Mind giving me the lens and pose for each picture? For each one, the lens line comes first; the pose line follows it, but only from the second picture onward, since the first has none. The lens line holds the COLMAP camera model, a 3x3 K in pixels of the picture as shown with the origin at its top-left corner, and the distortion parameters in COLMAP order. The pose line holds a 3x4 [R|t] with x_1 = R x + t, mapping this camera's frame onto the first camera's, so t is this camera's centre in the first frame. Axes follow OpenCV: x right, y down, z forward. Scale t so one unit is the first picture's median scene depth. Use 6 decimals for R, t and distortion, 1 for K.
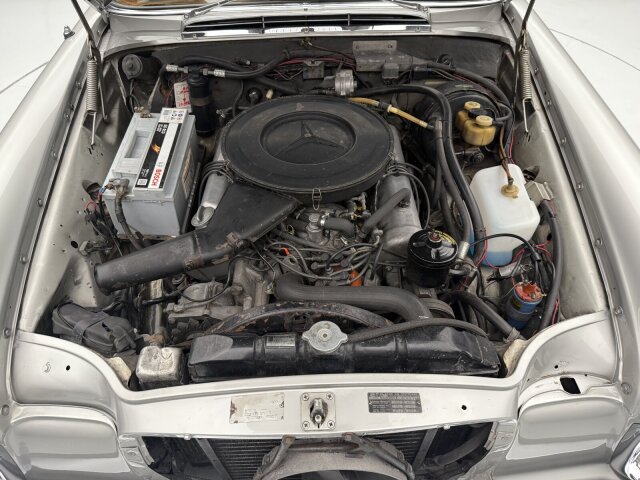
lens RADIAL K [[453.3, 0, 316.1], [0, 453.3, 242.3], [0, 0, 1]] dist [0.012050, -0.014036]
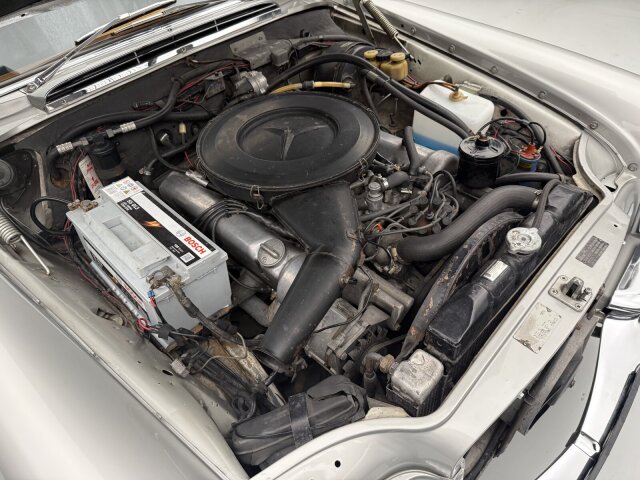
lens RADIAL K [[453.3, 0, 324.3], [0, 453.3, 239.4], [0, 0, 1]] dist [0.012050, -0.014036]
pose [[0.712541, -0.520535, 0.470457, -0.455278], [0.548571, 0.831354, 0.088998, -0.078911], [-0.437443, 0.194664, 0.877924, 0.155101]]
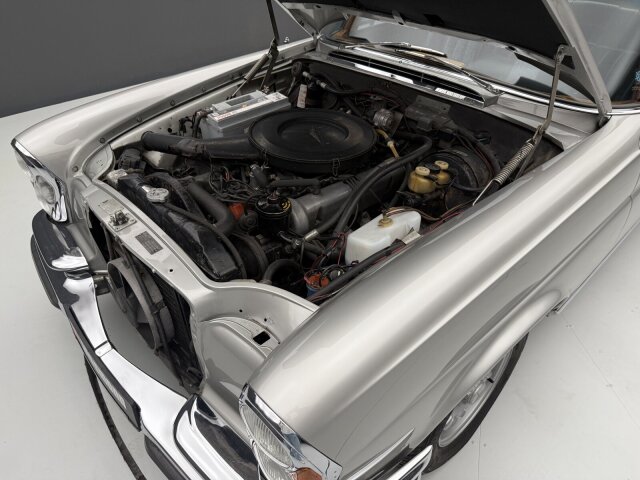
lens RADIAL K [[453.3, 0, 324.6], [0, 453.3, 239.1], [0, 0, 1]] dist [0.012050, -0.014036]
pose [[0.667844, 0.464348, -0.581691, 0.826870], [-0.546960, 0.836223, 0.039565, -0.033173], [0.504796, 0.291738, 0.812447, 0.003584]]
